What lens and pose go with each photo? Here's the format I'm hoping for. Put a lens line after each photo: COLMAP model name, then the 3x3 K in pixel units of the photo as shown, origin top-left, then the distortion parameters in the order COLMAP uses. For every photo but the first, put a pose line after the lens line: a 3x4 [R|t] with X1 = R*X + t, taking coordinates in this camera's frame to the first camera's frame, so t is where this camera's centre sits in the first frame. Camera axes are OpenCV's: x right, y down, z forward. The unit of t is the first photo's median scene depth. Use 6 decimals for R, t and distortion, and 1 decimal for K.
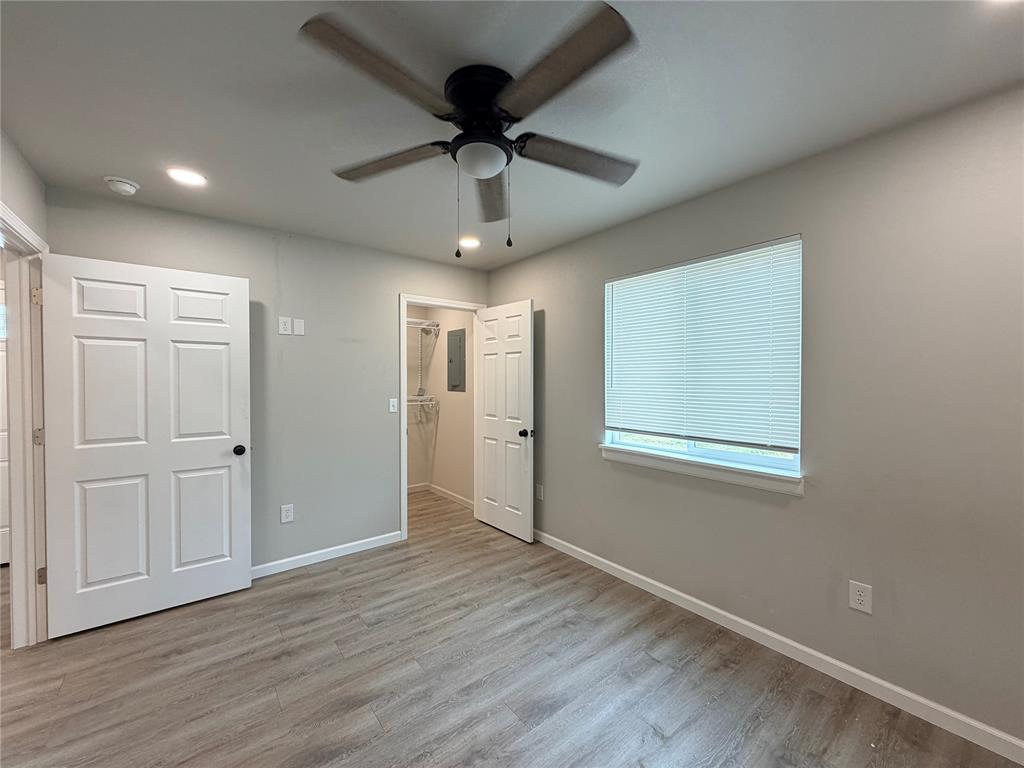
lens RADIAL K [[406.5, 0, 510.0], [0, 406.5, 384.8], [0, 0, 1]] dist [0.000001, 0.000434]
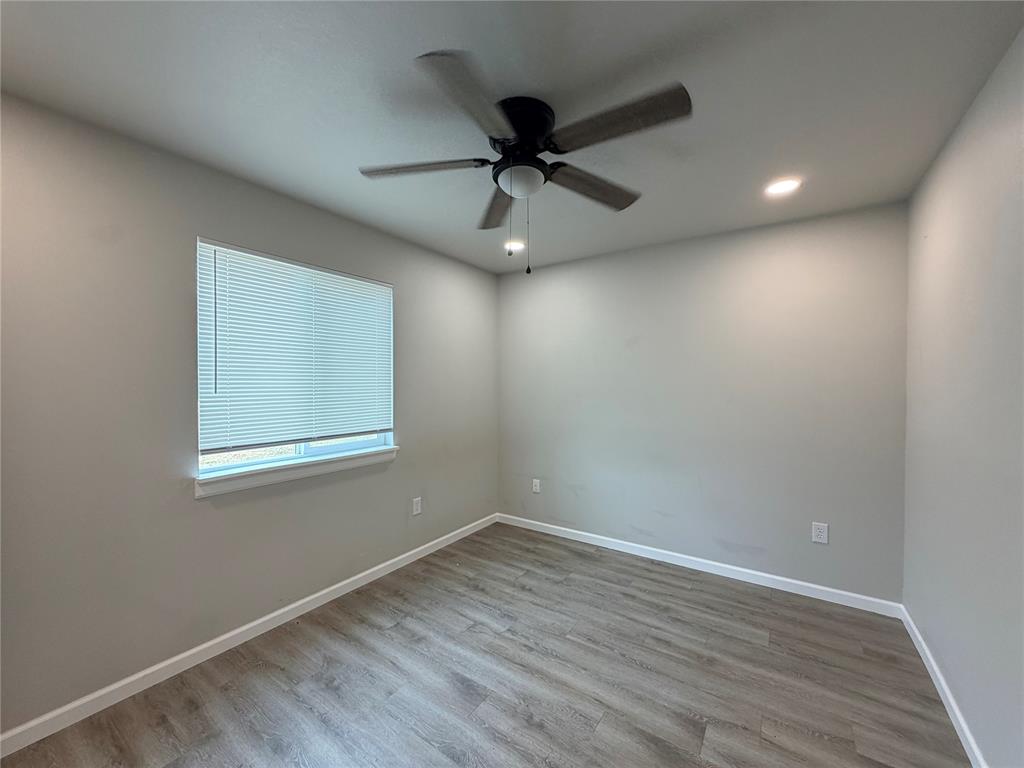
lens RADIAL K [[406.5, 0, 510.0], [0, 406.5, 384.8], [0, 0, 1]] dist [0.000001, 0.000434]
pose [[-0.298687, -0.015385, 0.954227, -0.806990], [0.003506, 0.999846, 0.017218, -0.026012], [-0.954345, 0.008488, -0.298587, 0.997217]]
